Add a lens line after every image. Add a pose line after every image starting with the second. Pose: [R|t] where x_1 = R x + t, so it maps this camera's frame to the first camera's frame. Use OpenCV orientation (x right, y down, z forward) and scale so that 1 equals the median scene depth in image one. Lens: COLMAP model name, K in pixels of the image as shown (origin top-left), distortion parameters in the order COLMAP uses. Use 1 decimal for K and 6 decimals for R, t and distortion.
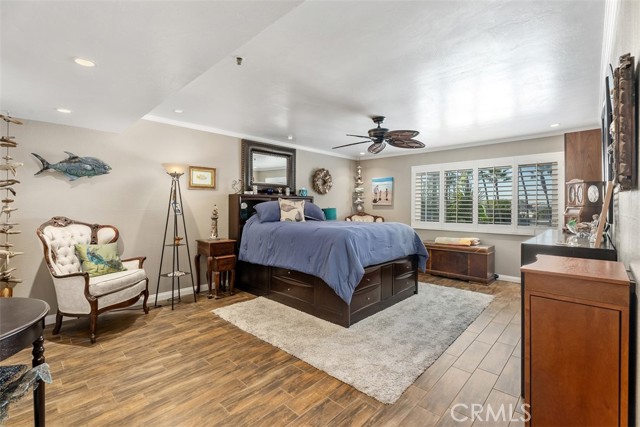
lens RADIAL K [[287.8, 0, 320.4], [0, 287.8, 208.7], [0, 0, 1]] dist [-0.001103, -0.001414]
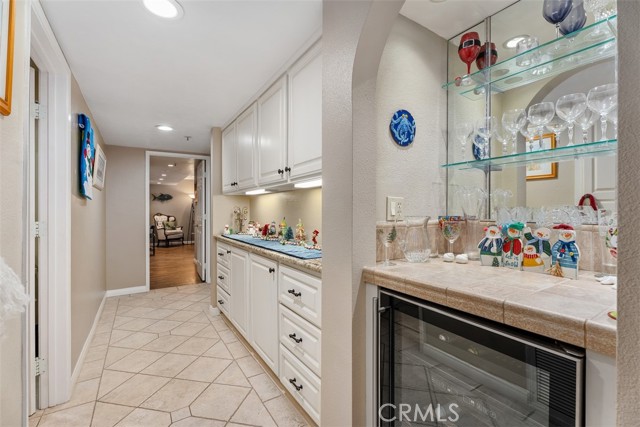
lens RADIAL K [[287.8, 0, 319.8], [0, 287.8, 213.4], [0, 0, 1]] dist [-0.001103, -0.001414]
pose [[0.969605, 0.000823, -0.244674, 1.698774], [0.000203, 0.999991, 0.004167, 0.022255], [0.244675, -0.004090, 0.969597, -1.753779]]
